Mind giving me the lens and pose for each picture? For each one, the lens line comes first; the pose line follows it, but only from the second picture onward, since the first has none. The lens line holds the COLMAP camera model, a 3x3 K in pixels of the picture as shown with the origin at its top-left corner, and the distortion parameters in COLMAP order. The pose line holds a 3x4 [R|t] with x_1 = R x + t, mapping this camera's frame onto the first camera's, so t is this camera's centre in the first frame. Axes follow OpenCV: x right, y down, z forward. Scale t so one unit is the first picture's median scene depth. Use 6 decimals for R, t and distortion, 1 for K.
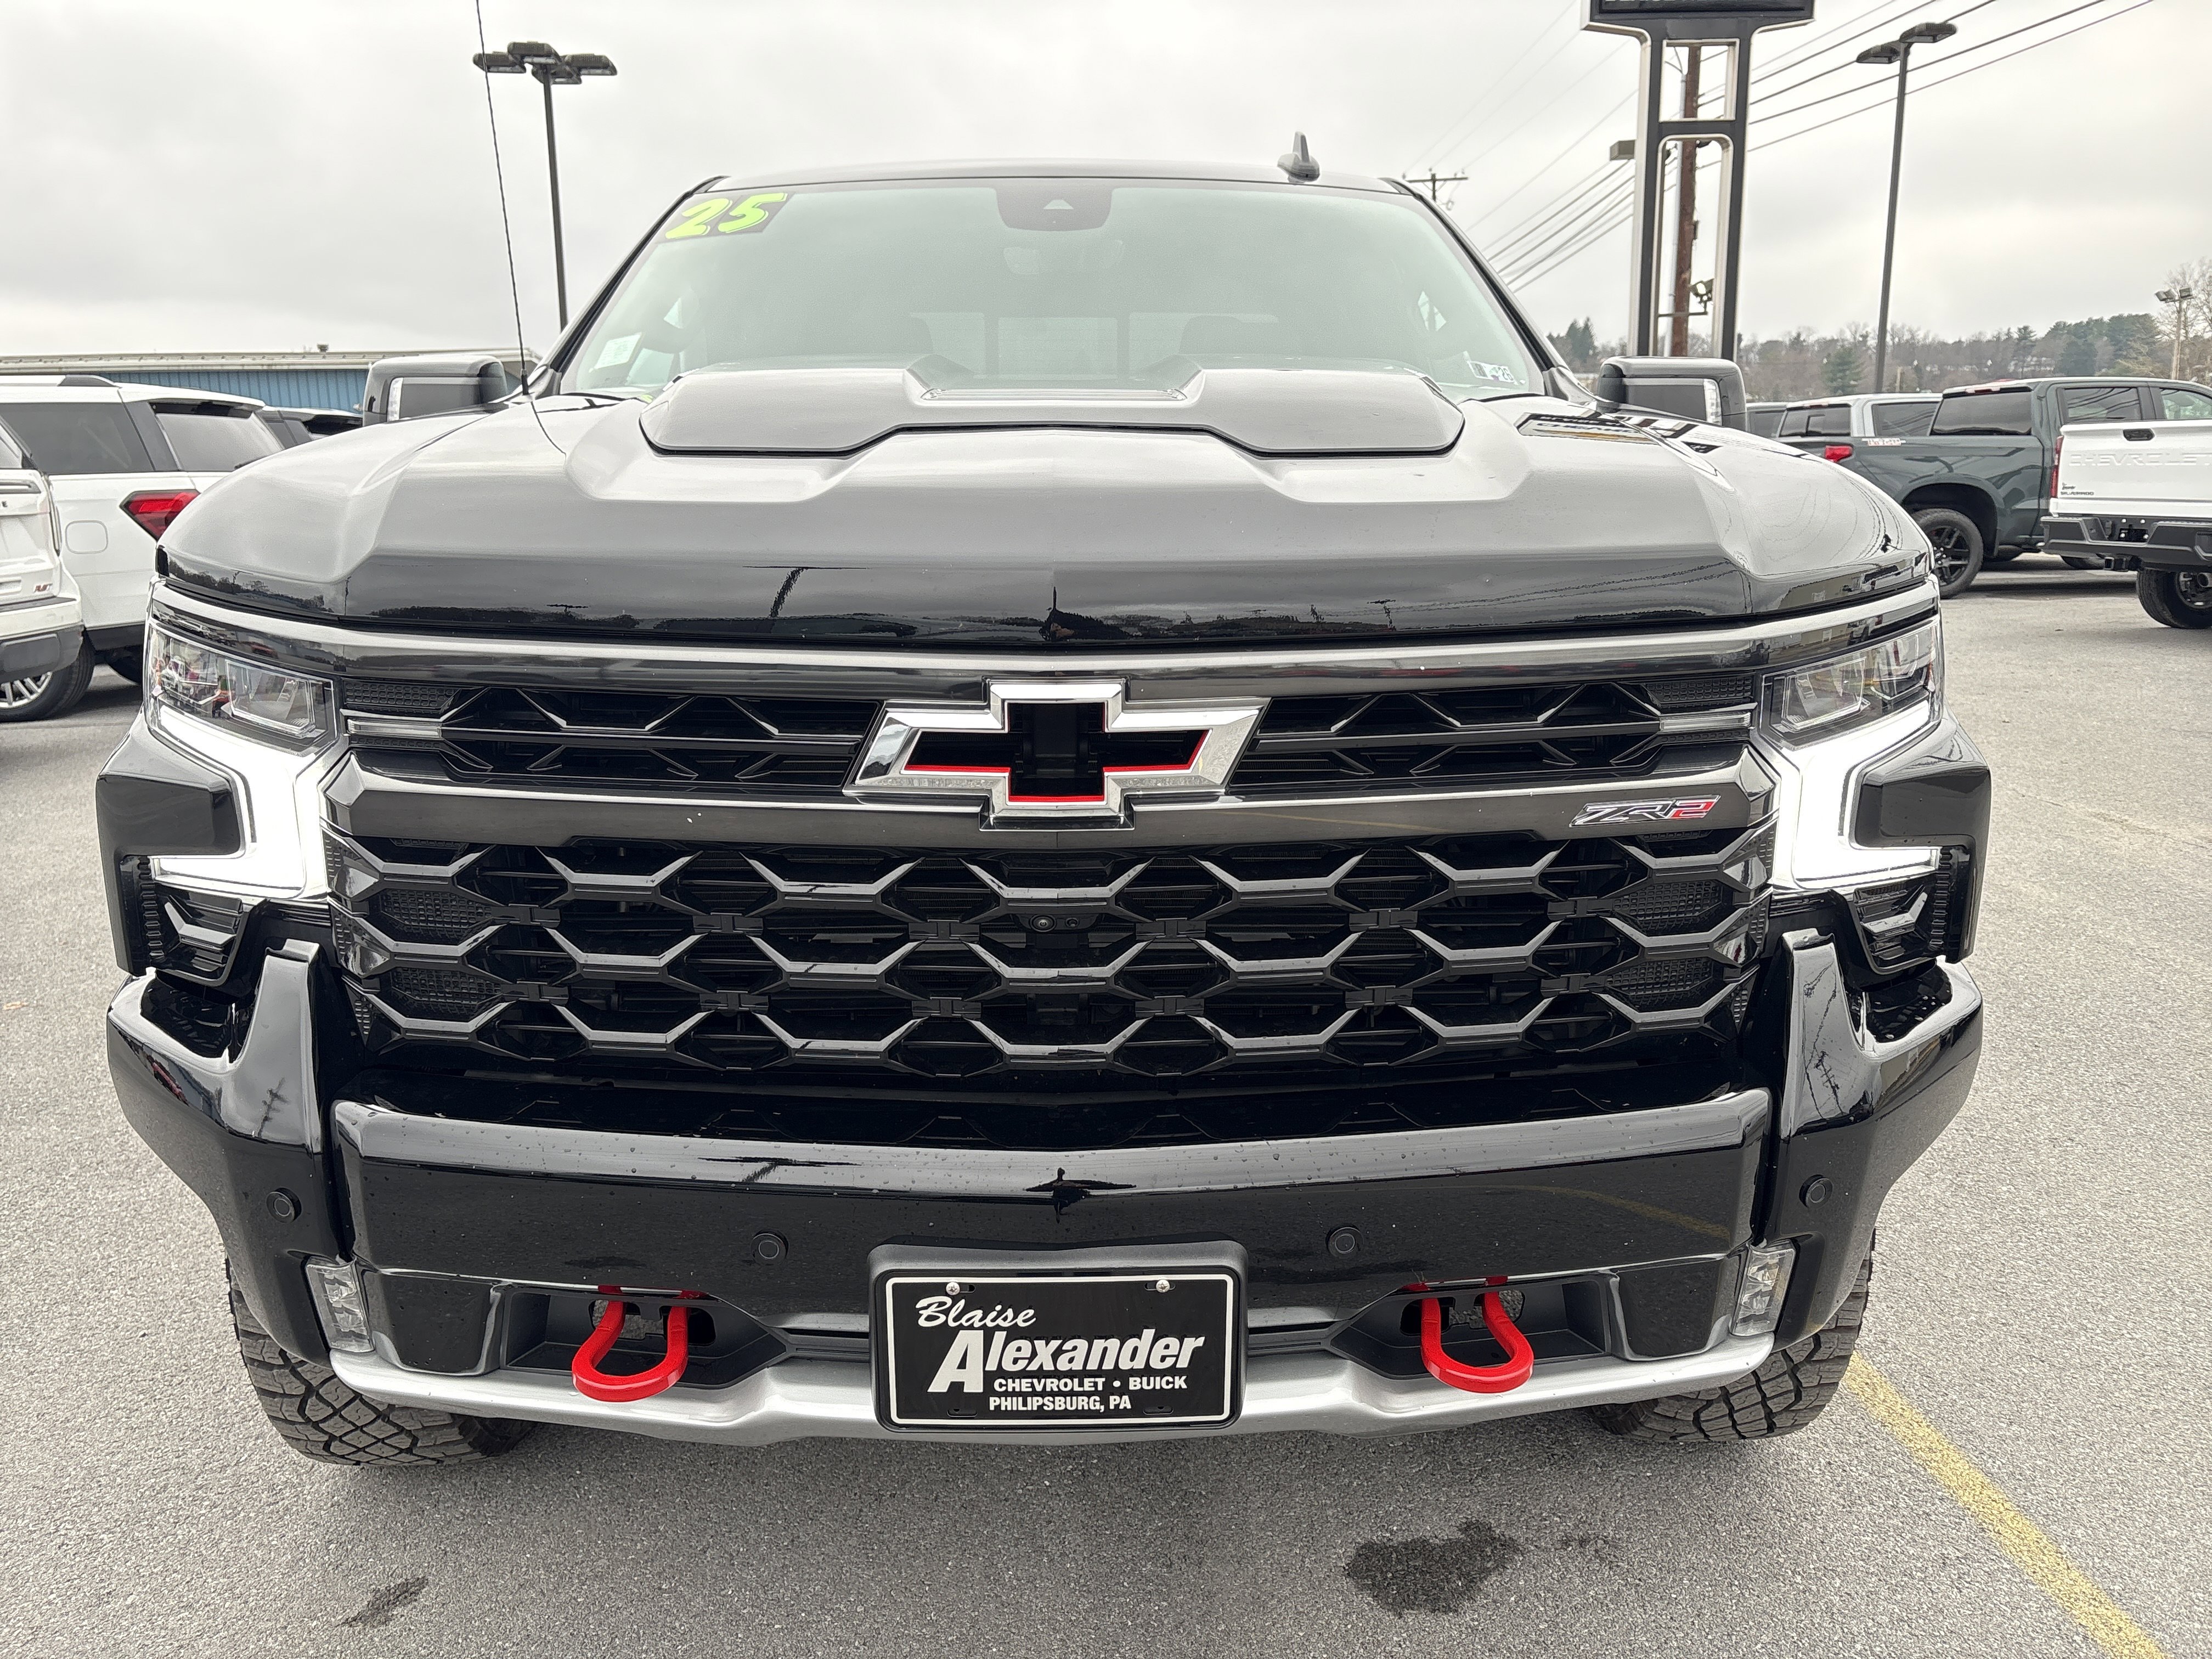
lens RADIAL K [[1691.4, 0, 1094.8], [0, 1691.4, 813.0], [0, 0, 1]] dist [0.020397, 0.000328]
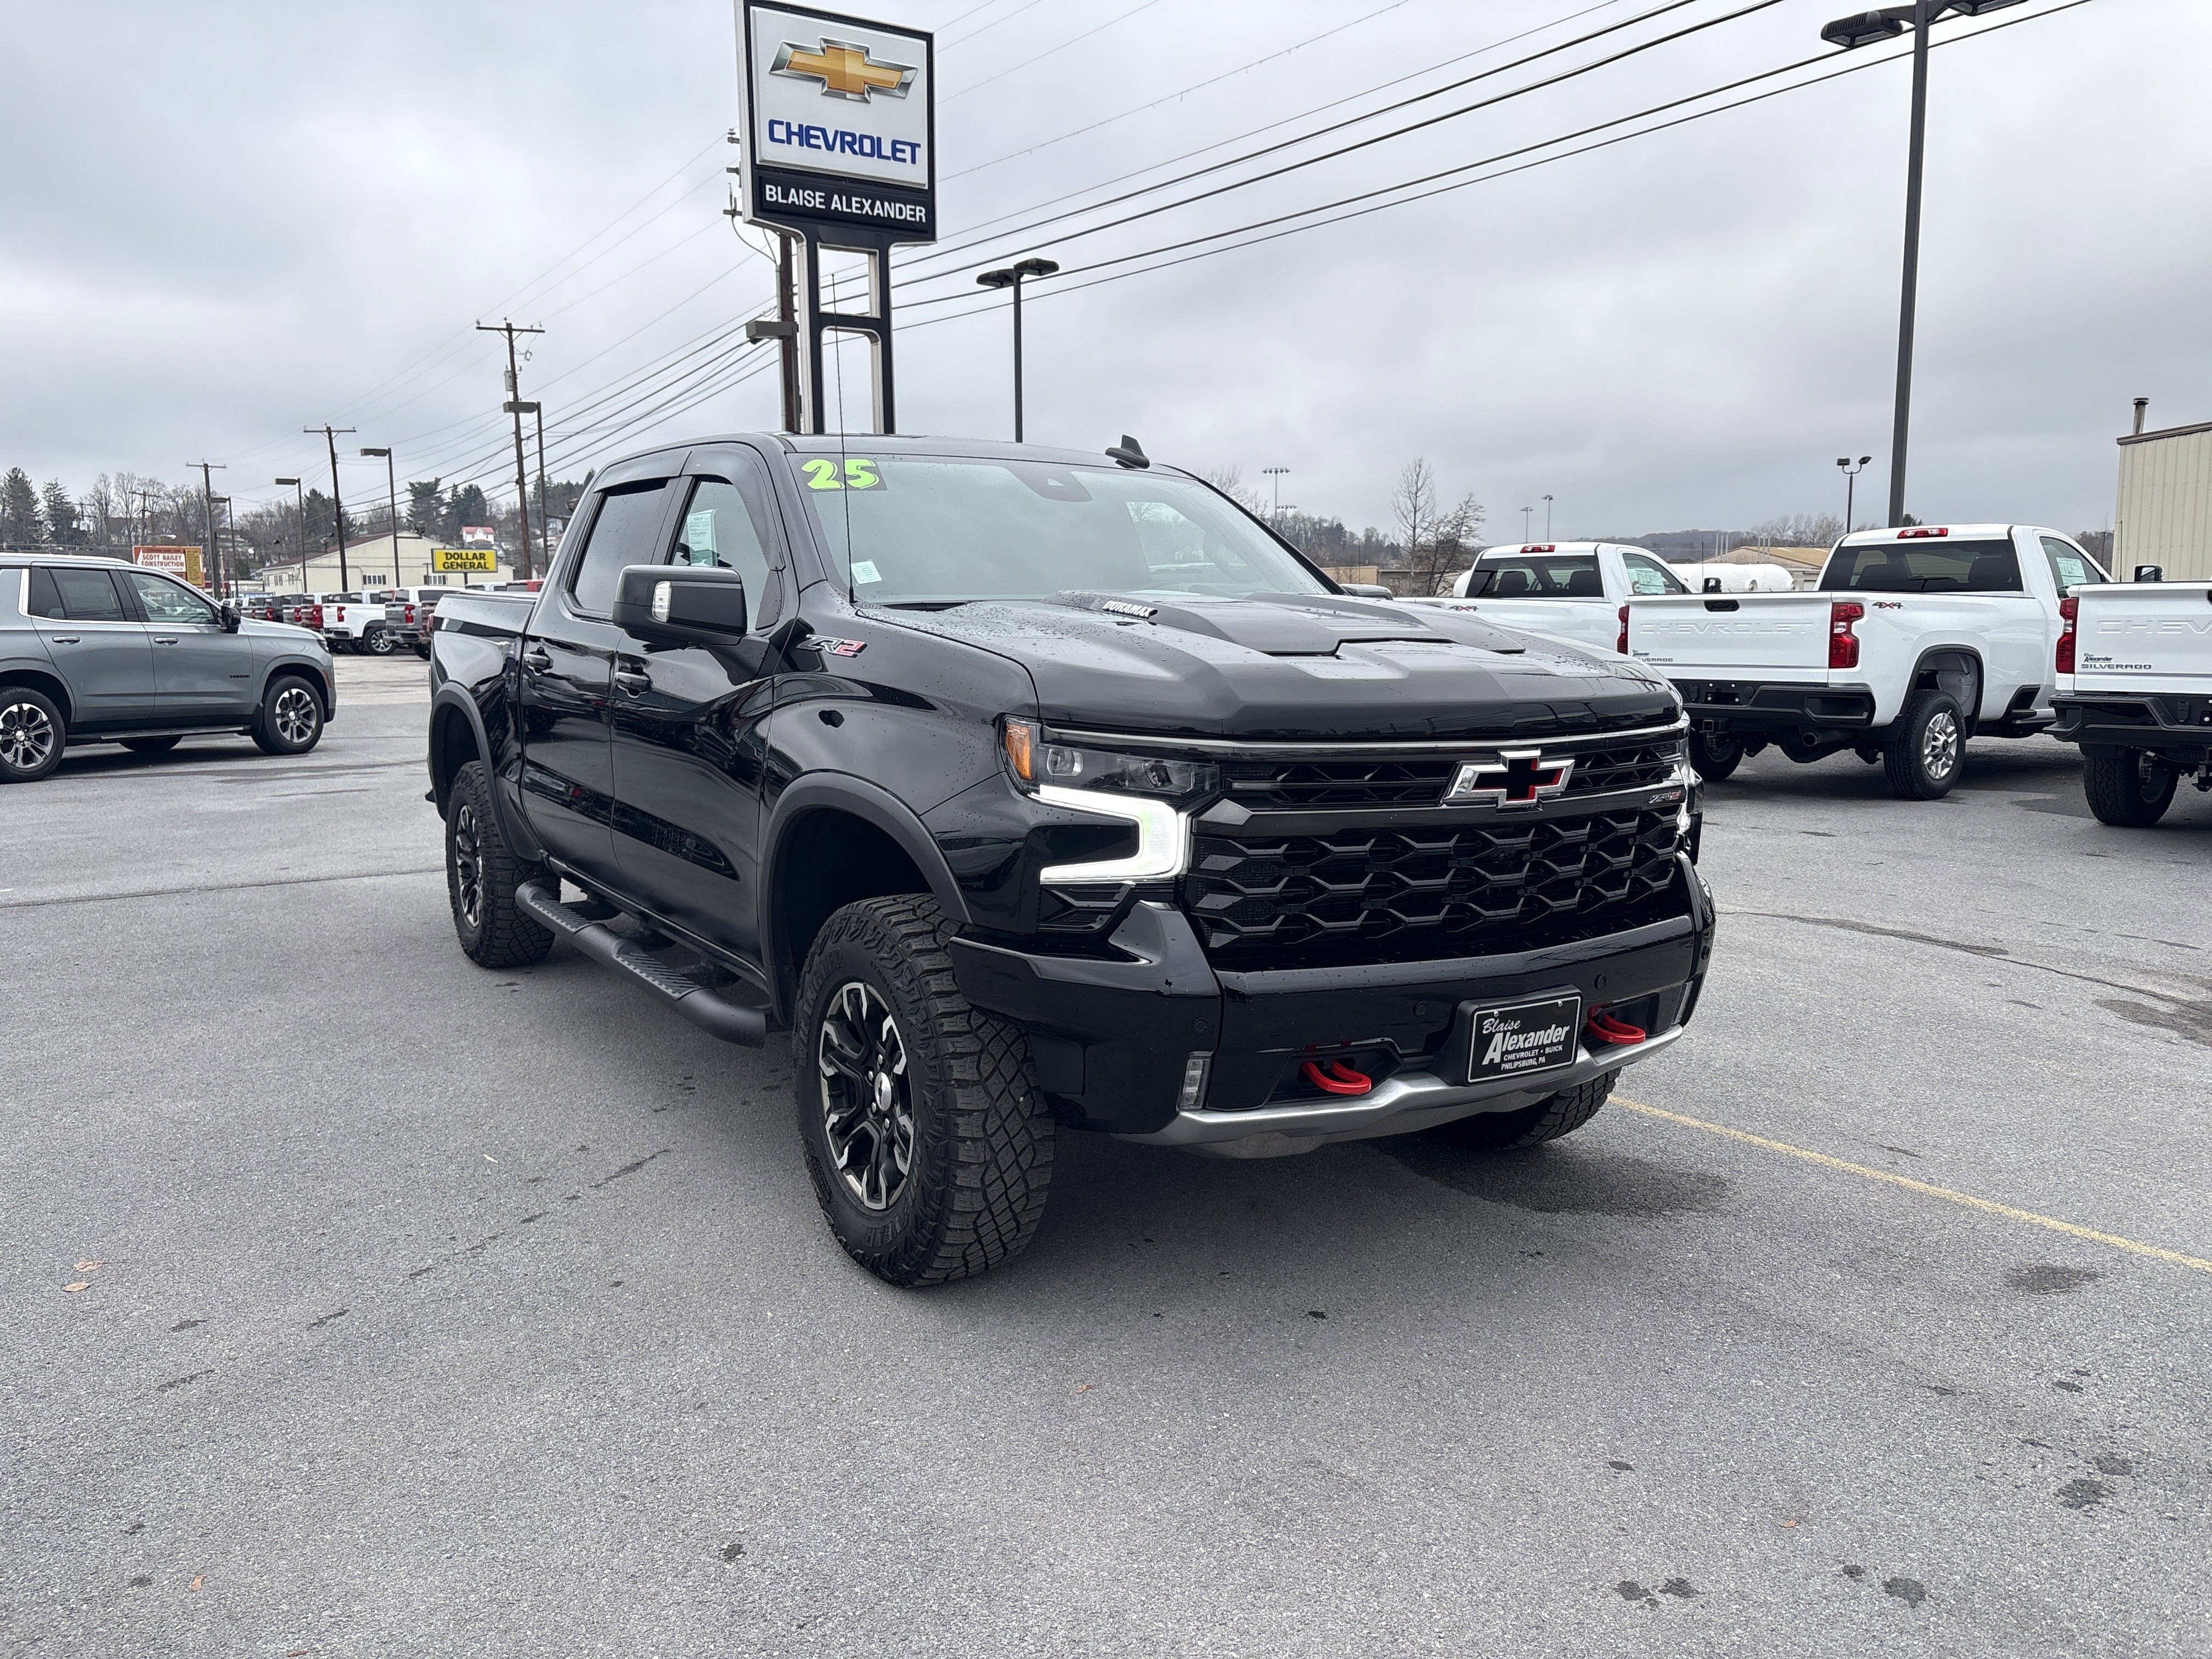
lens RADIAL K [[1768.8, 0, 1103.7], [0, 1768.8, 838.2], [0, 0, 1]] dist [0.007017, -0.000557]
pose [[0.852593, -0.058592, 0.519280, -1.720708], [0.095938, 0.994355, -0.045323, 0.097373], [-0.513693, 0.088461, 0.853402, -0.777841]]
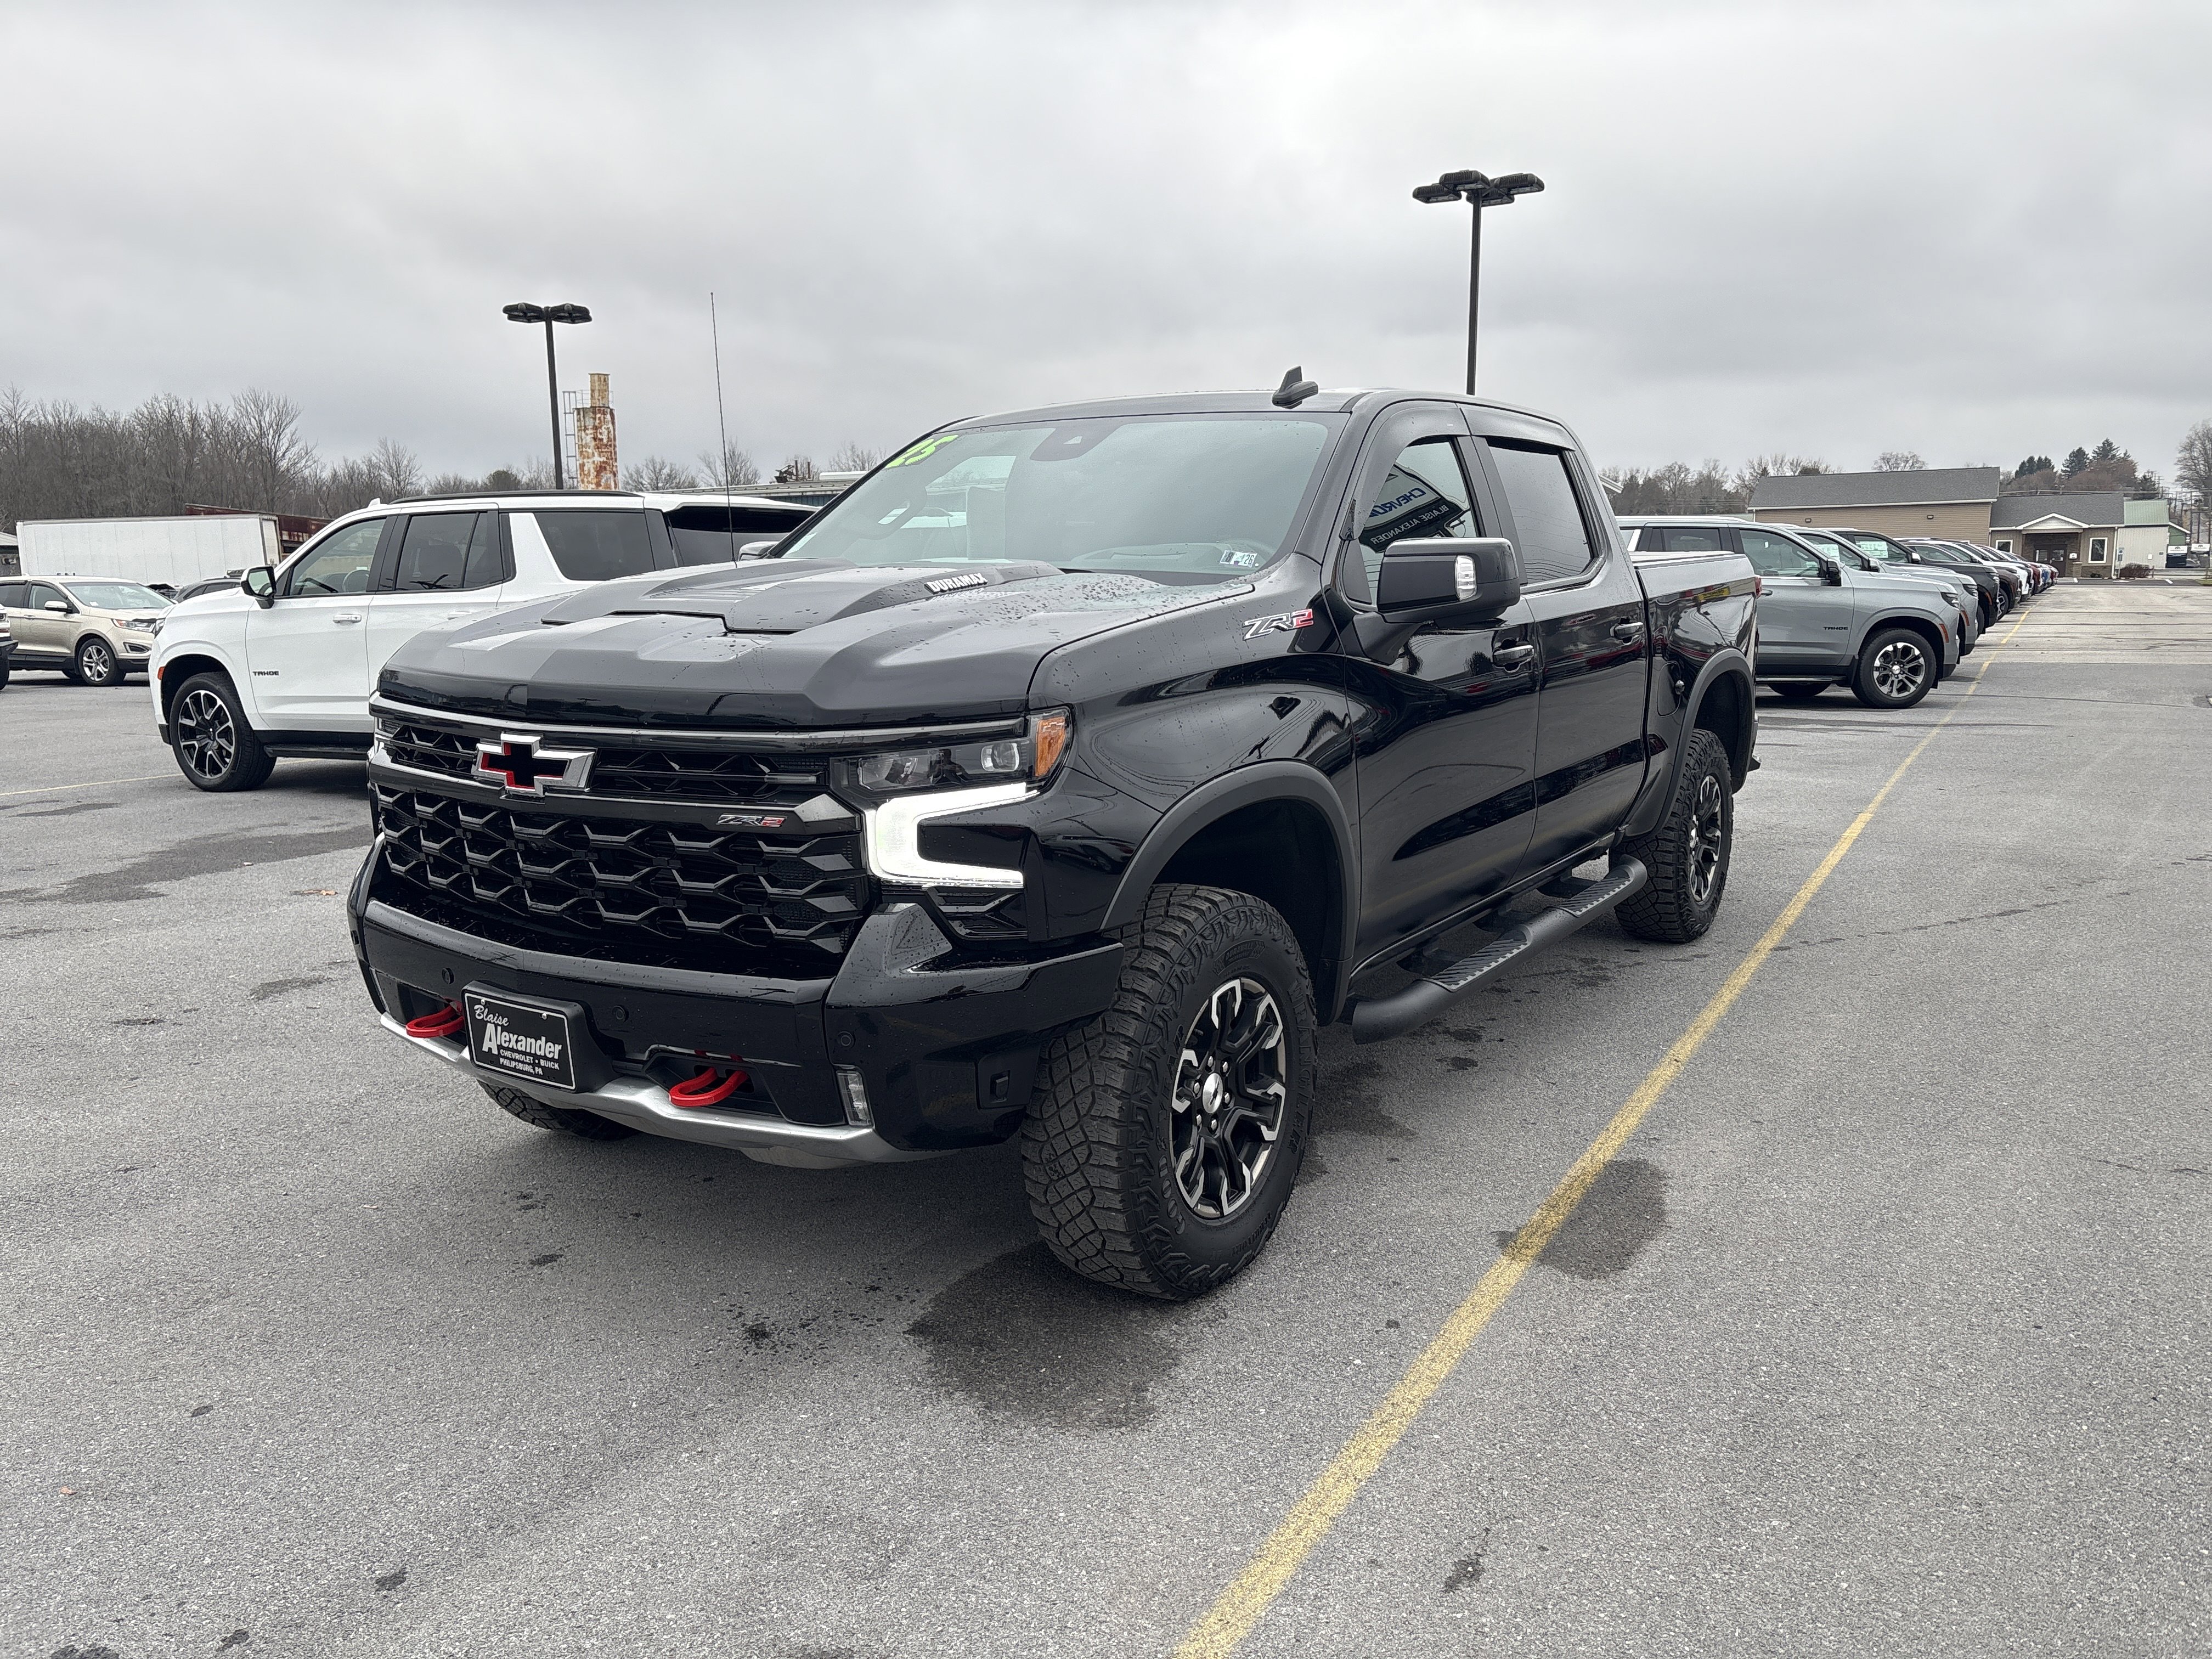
lens RADIAL K [[1724.8, 0, 1092.3], [0, 1724.8, 835.8], [0, 0, 1]] dist [0.017845, -0.000255]
pose [[0.812462, 0.093451, -0.575475, 1.801622], [-0.115348, 0.993324, -0.001544, -0.025462], [0.571489, 0.067634, 0.817818, -0.406722]]
